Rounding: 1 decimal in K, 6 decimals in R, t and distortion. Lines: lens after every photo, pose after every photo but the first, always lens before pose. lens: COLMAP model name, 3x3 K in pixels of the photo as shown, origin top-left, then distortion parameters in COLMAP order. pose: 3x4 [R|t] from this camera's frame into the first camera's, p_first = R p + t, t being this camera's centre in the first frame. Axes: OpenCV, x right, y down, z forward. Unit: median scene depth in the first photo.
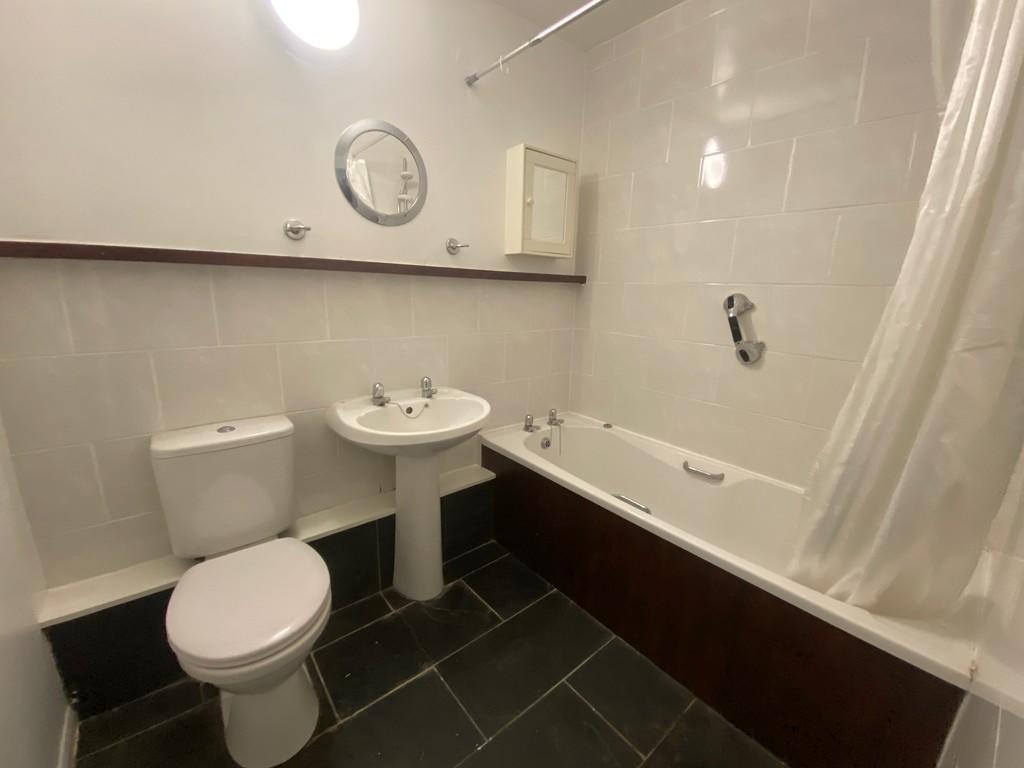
lens RADIAL K [[408.1, 0, 509.8], [0, 408.1, 380.8], [0, 0, 1]] dist [0.016532, -0.018033]
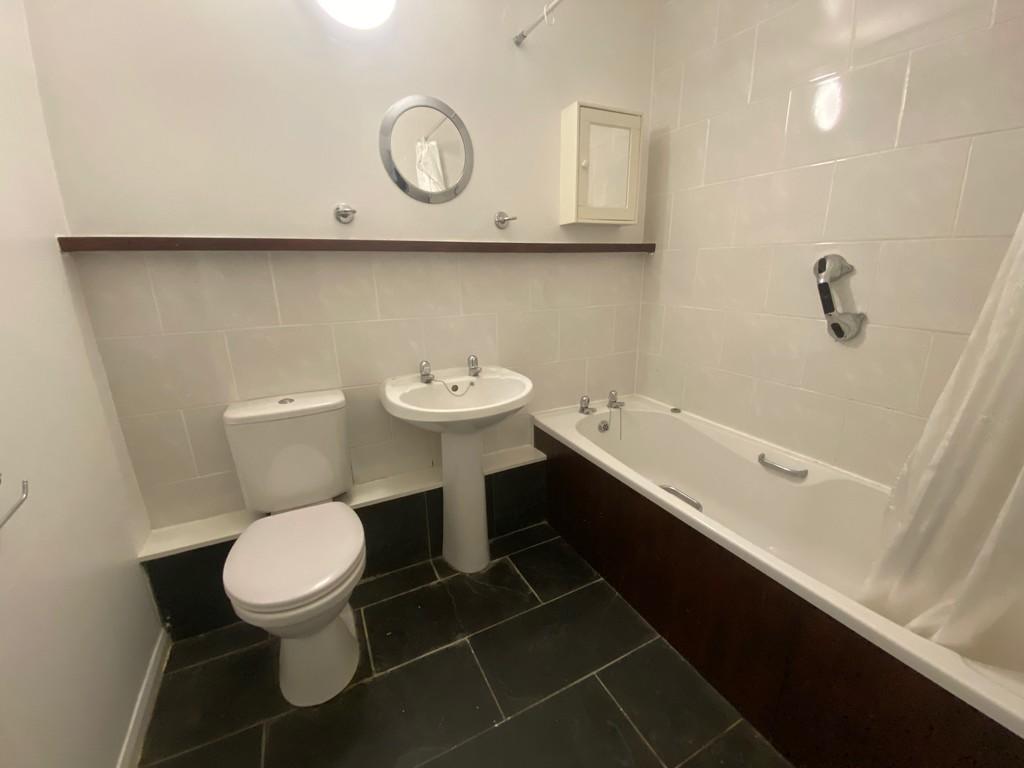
lens RADIAL K [[408.1, 0, 509.8], [0, 408.1, 380.8], [0, 0, 1]] dist [0.016532, -0.018033]
pose [[0.974469, 0.017555, -0.223836, 0.116195], [-0.006951, 0.998819, 0.048077, 0.004947], [0.224416, -0.045293, 0.973440, 0.047764]]
